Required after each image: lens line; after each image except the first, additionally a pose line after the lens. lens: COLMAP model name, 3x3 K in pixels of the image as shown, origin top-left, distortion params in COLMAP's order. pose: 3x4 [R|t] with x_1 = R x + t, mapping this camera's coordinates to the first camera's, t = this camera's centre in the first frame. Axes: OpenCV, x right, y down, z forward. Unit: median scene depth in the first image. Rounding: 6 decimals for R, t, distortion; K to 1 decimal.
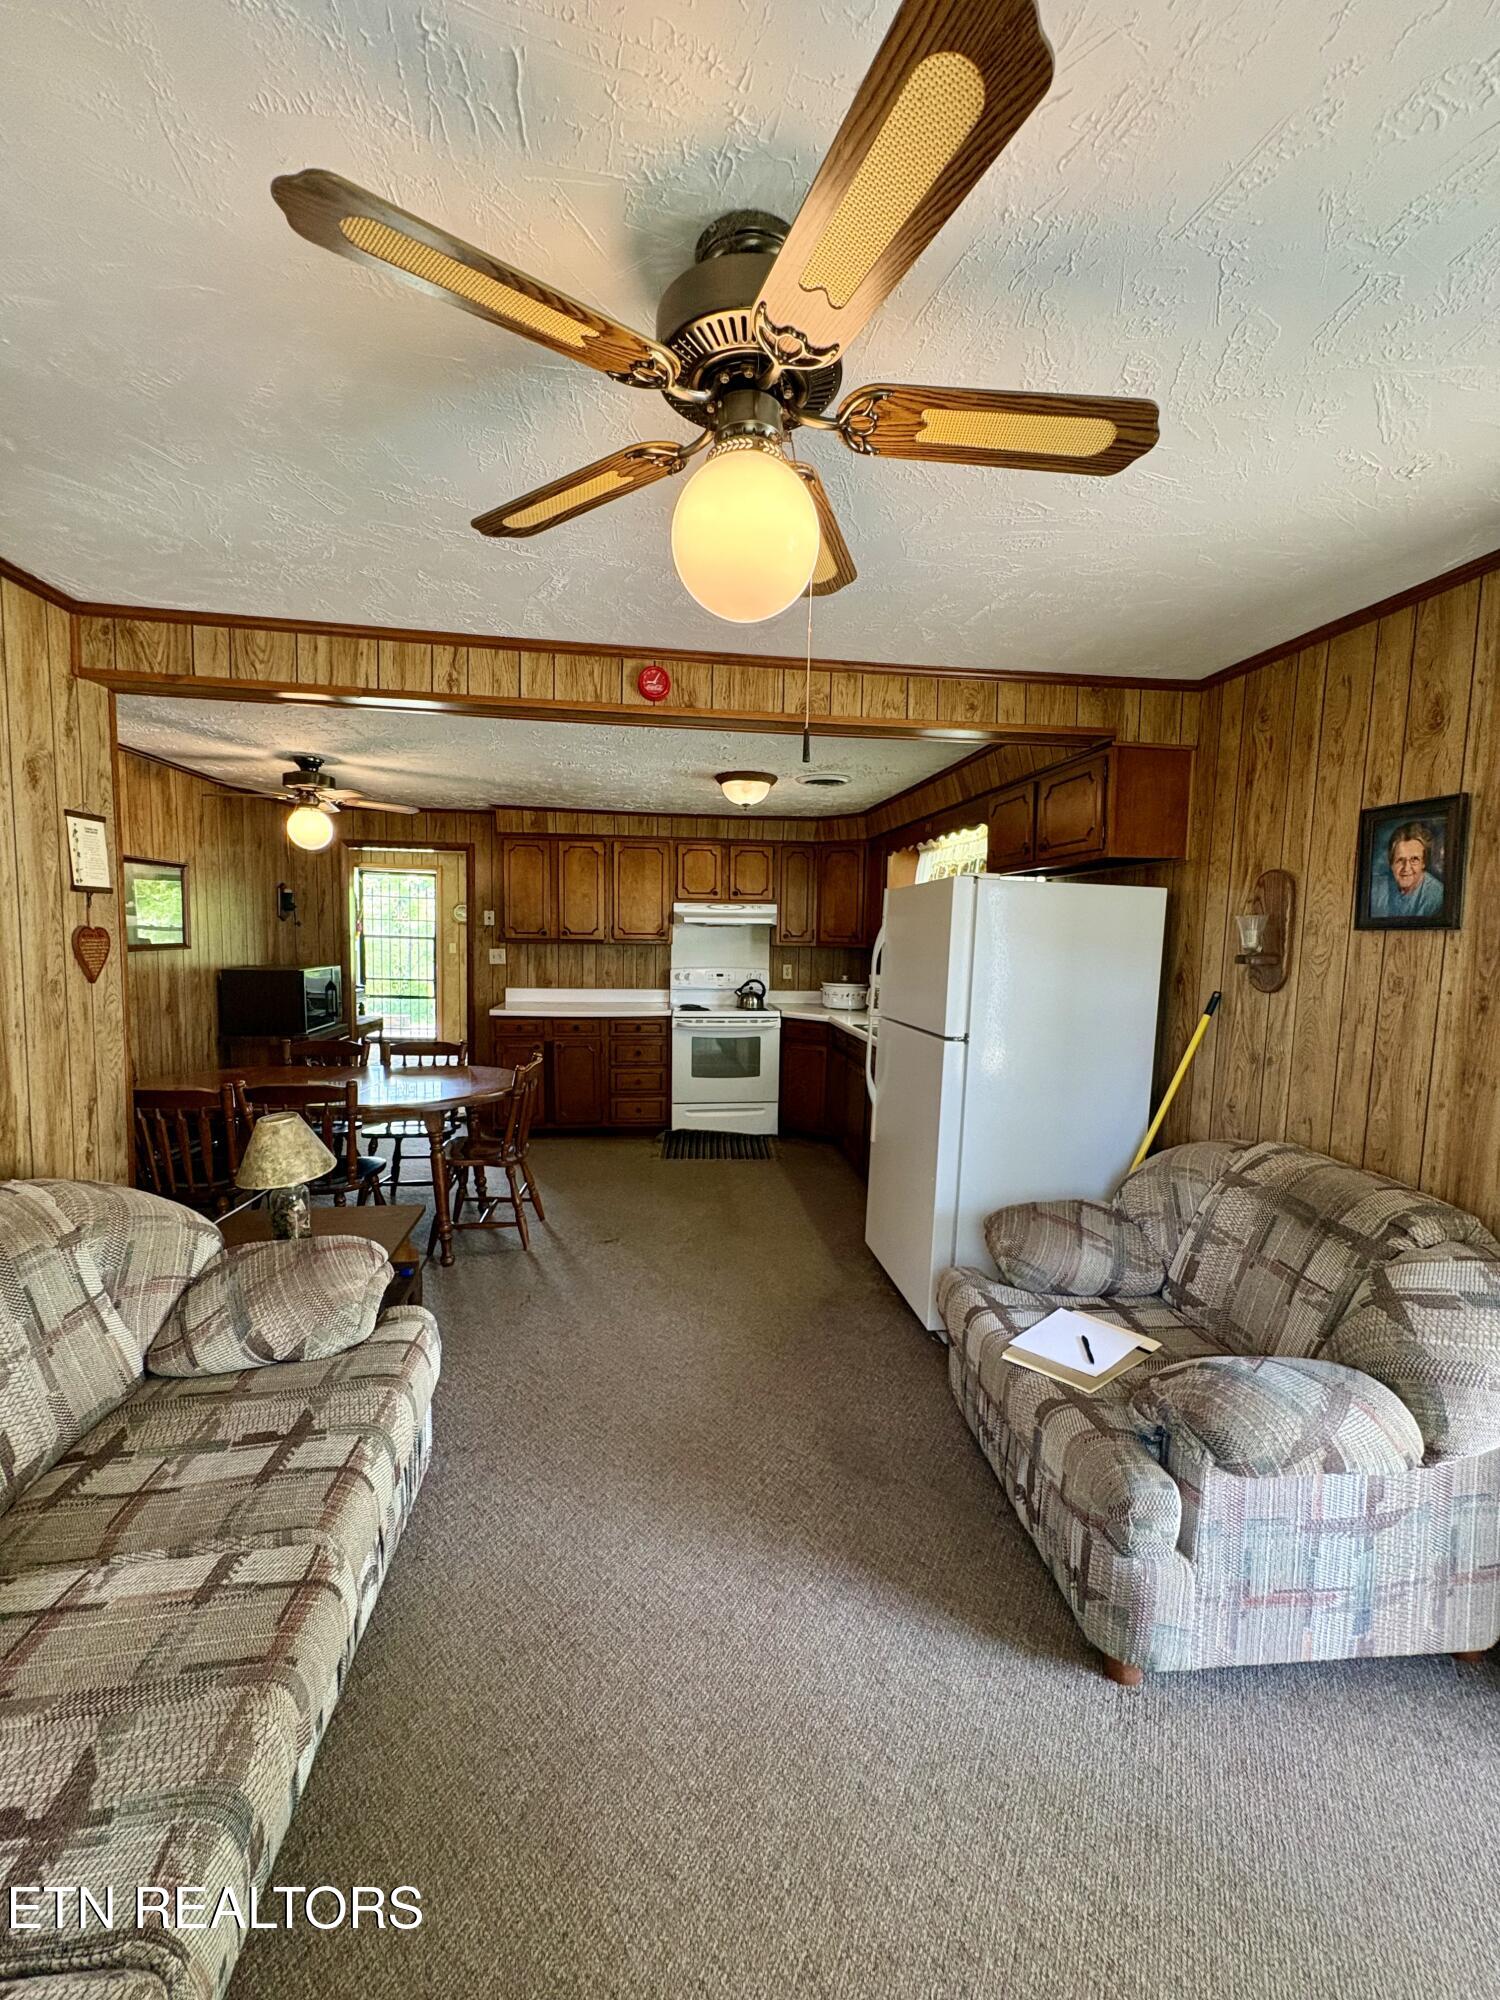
lens RADIAL K [[818.0, 0, 749.4], [0, 818.0, 1003.8], [0, 0, 1]] dist [-0.002474, 0.000857]
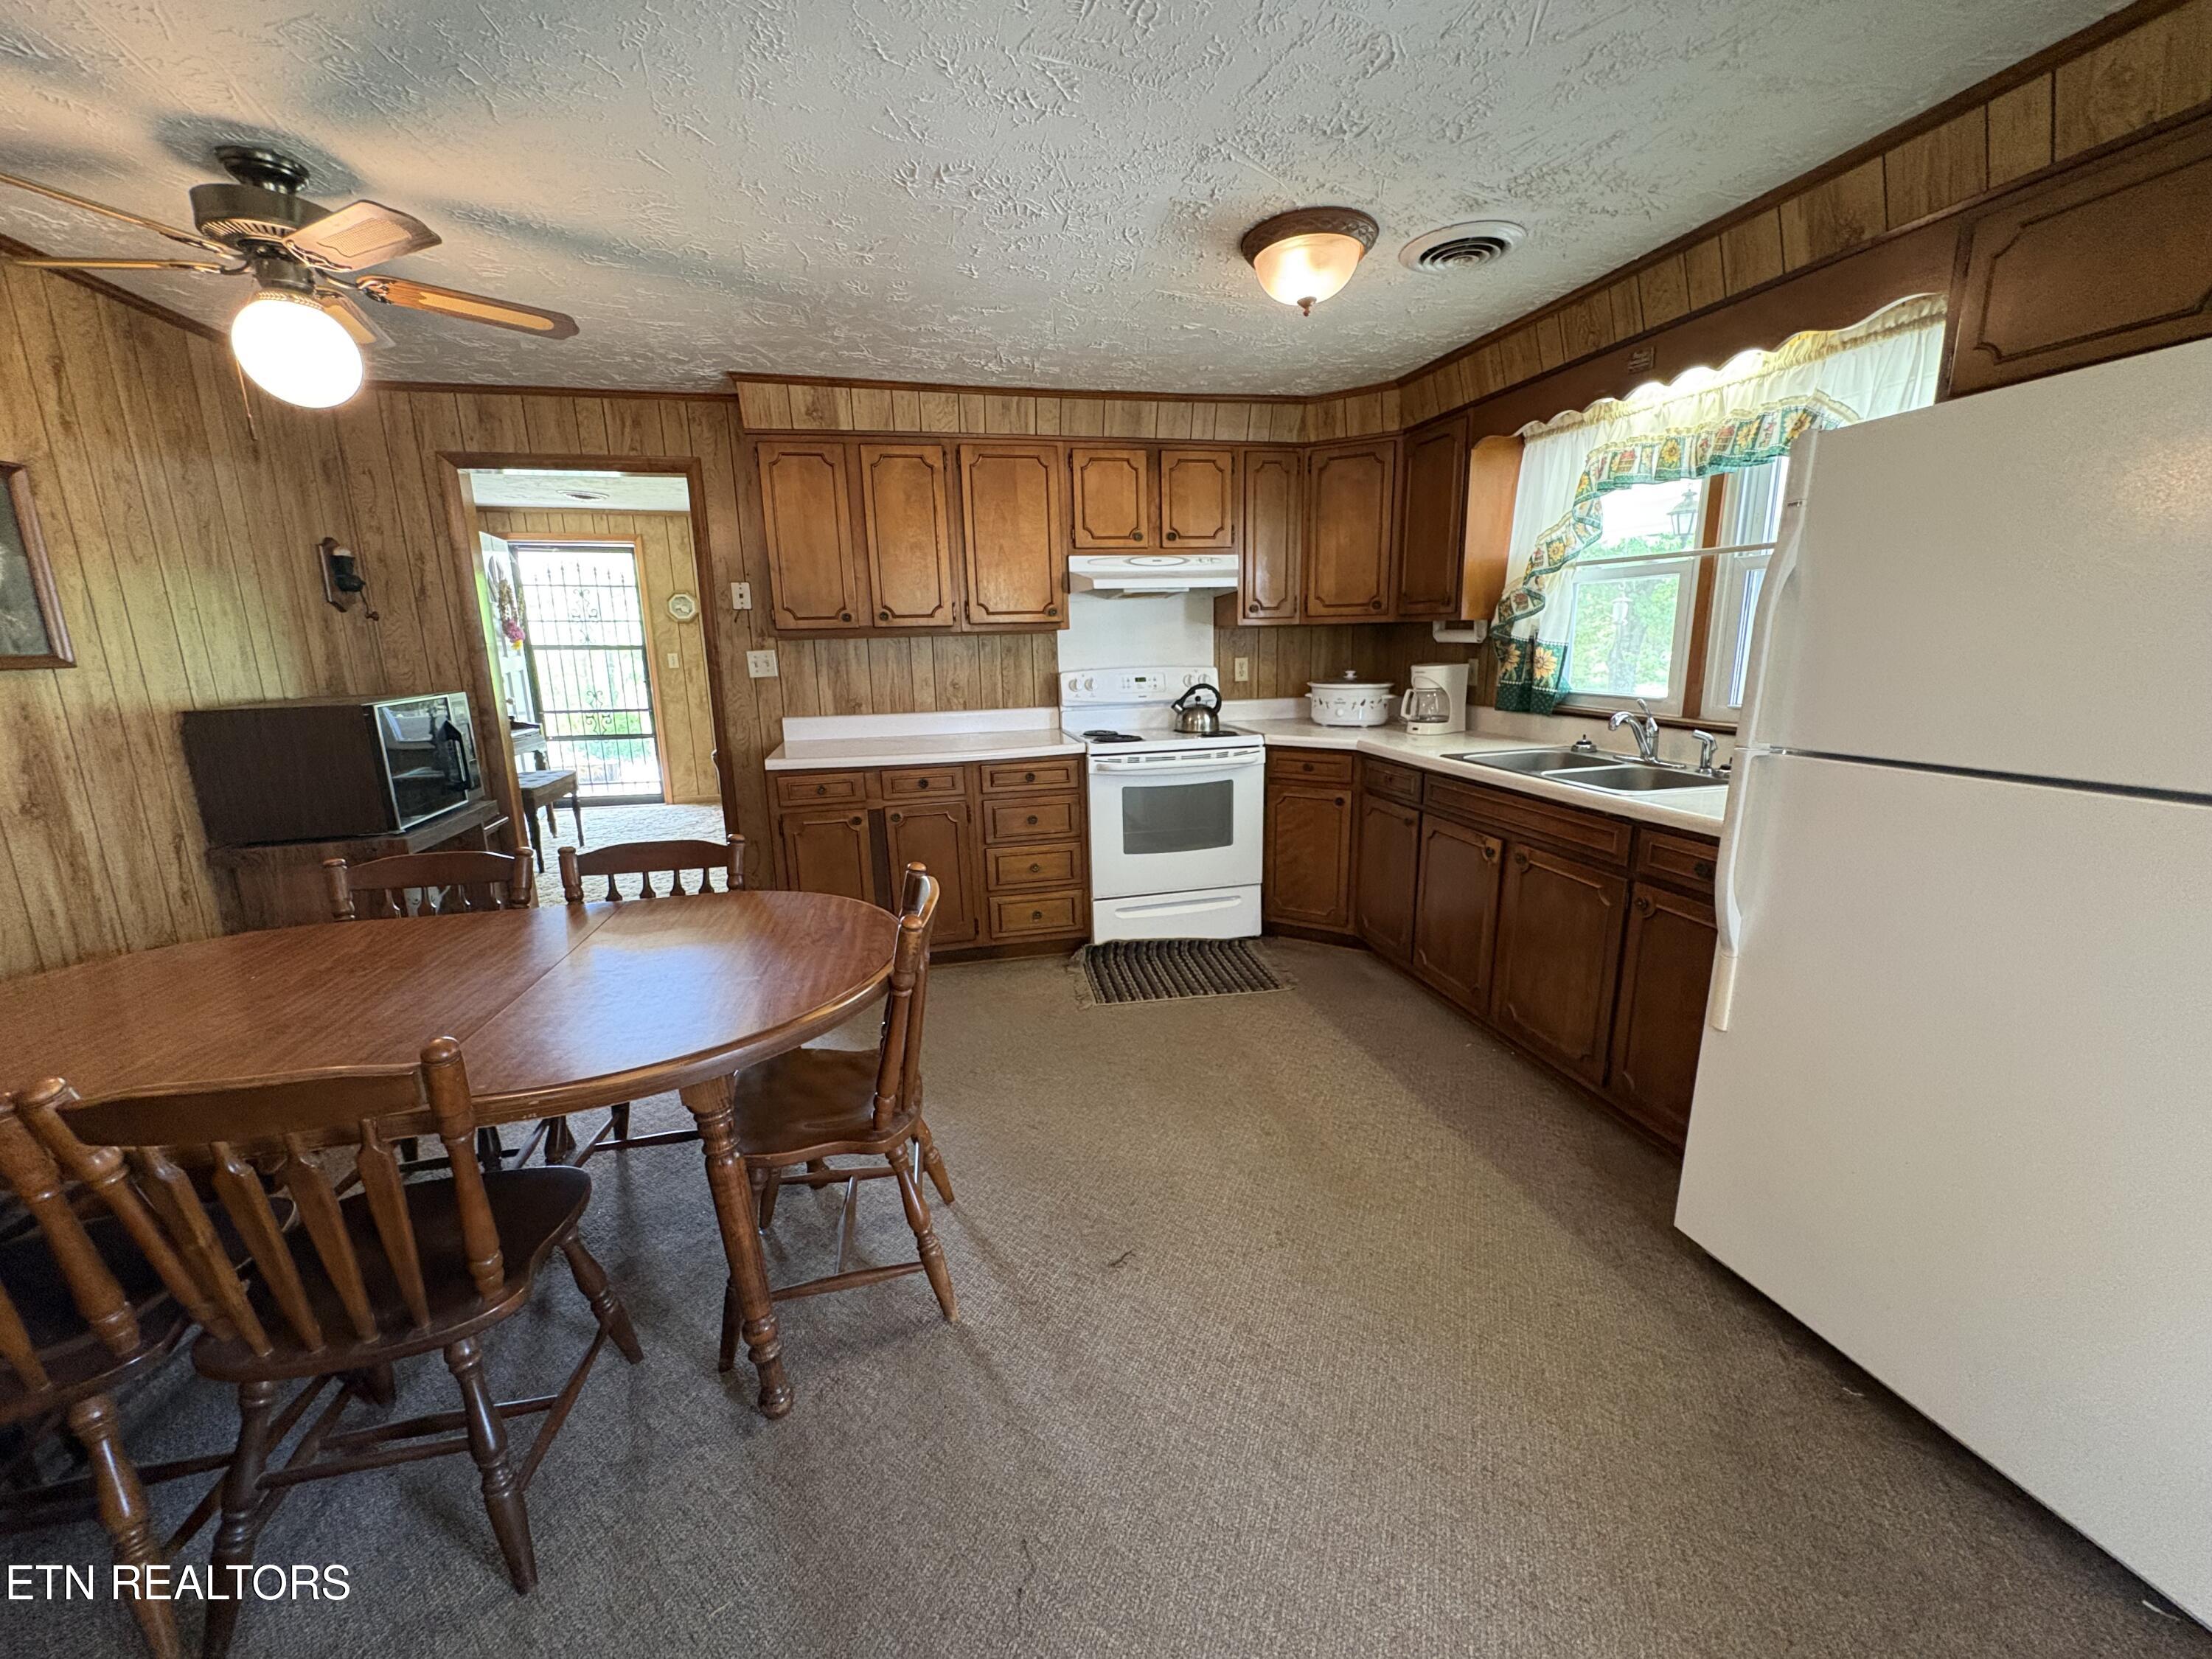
lens RADIAL K [[904.7, 0, 1108.8], [0, 904.7, 833.9], [0, 0, 1]] dist [-0.002474, 0.000857]
pose [[0.993748, -0.061455, 0.093211, -0.137568], [0.048869, 0.990077, 0.131755, -0.011826], [-0.100383, -0.126376, 0.986890, 0.344244]]
